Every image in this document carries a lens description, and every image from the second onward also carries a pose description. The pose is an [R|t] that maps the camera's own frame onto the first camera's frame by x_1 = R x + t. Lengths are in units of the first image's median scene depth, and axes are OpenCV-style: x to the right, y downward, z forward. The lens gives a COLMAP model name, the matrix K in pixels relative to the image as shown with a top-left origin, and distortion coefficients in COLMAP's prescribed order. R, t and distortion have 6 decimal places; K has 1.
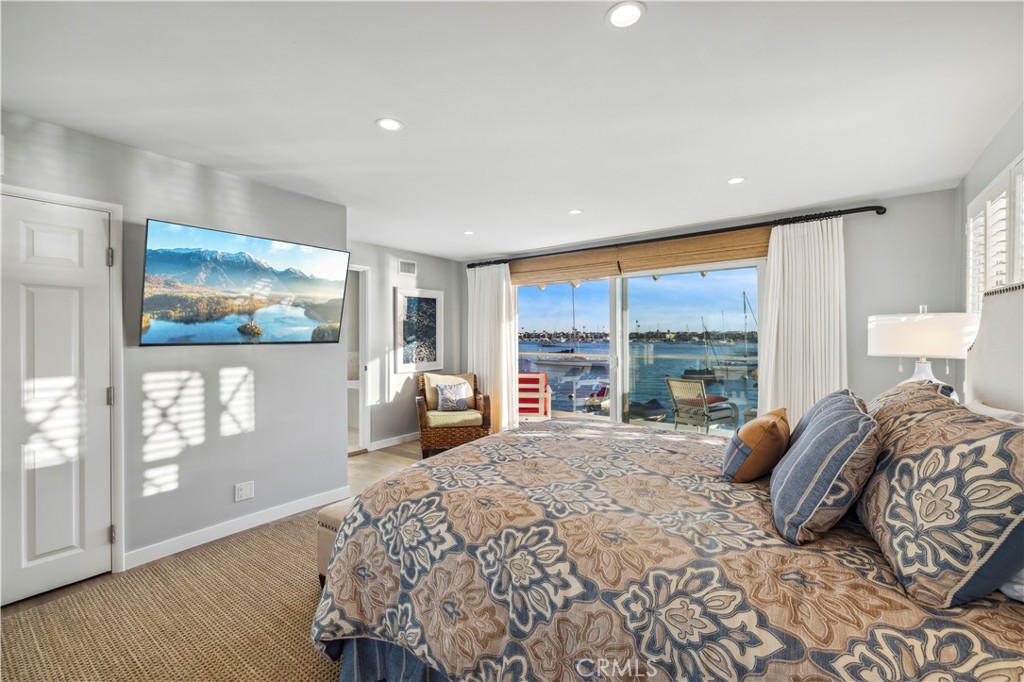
lens RADIAL K [[444.6, 0, 512.0], [0, 444.6, 341.0], [0, 0, 1]] dist [0.002227, 0.000208]
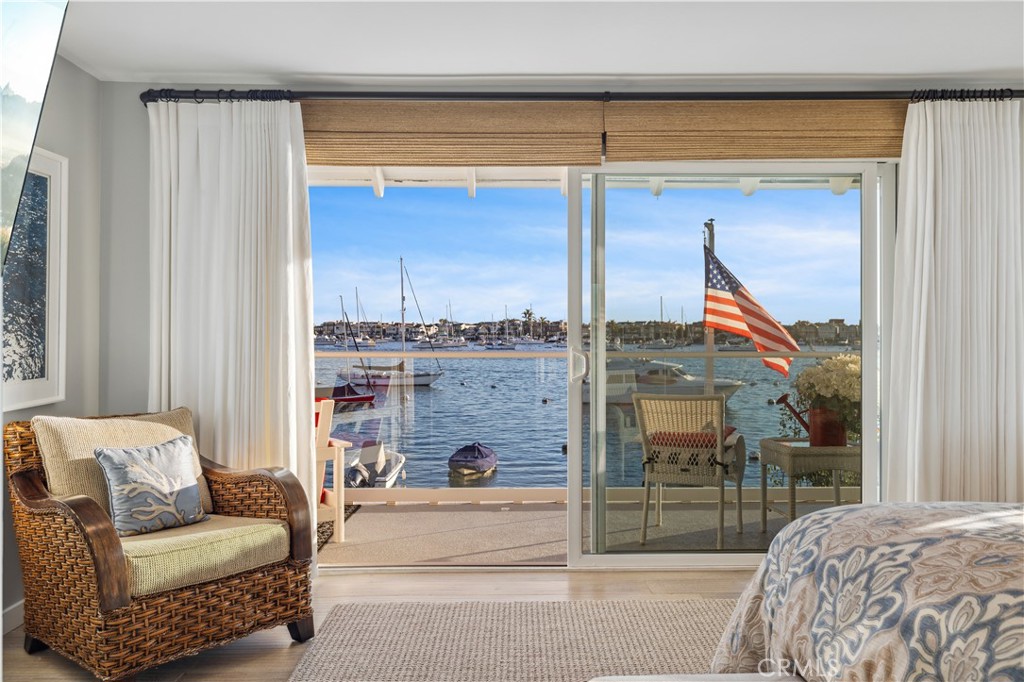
lens RADIAL K [[797.3, 0, 516.5], [0, 797.3, 330.5], [0, 0, 1]] dist [0.000796, 0.002315]
pose [[0.786381, 0.003047, 0.617735, -0.311351], [0.003956, 0.999942, -0.009968, 0.023516], [-0.617729, 0.010282, 0.786323, 0.425880]]
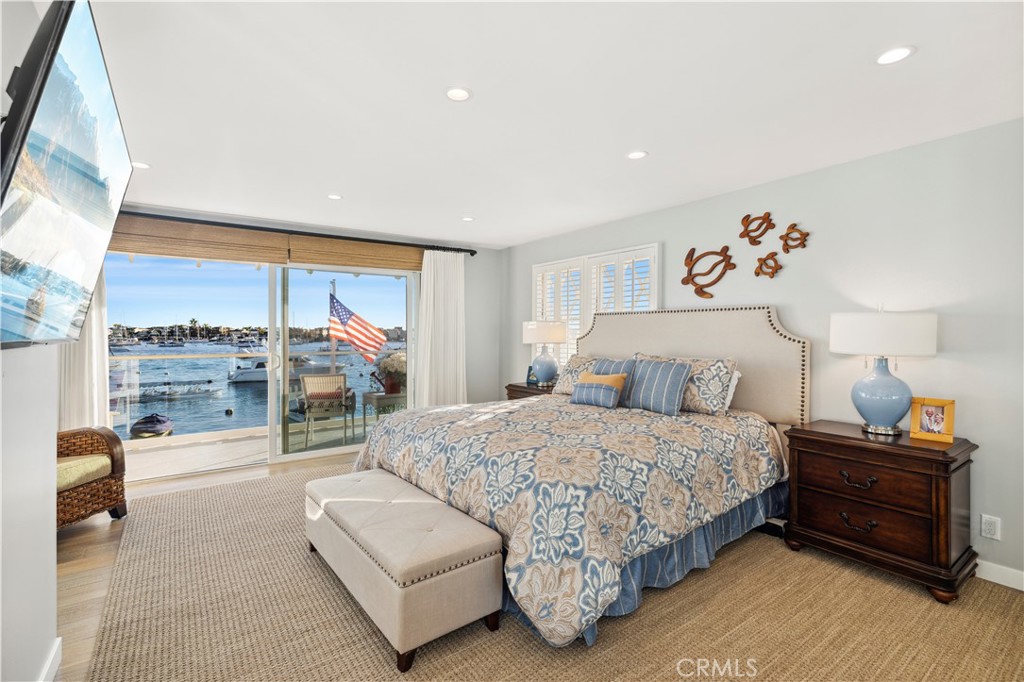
lens RADIAL K [[465.6, 0, 501.0], [0, 465.6, 337.2], [0, 0, 1]] dist [-0.003580, 0.000105]
pose [[0.300907, -0.004086, 0.953645, -0.529097], [0.007201, 0.999972, 0.002012, 0.001982], [-0.953626, 0.006262, 0.300928, 0.295218]]
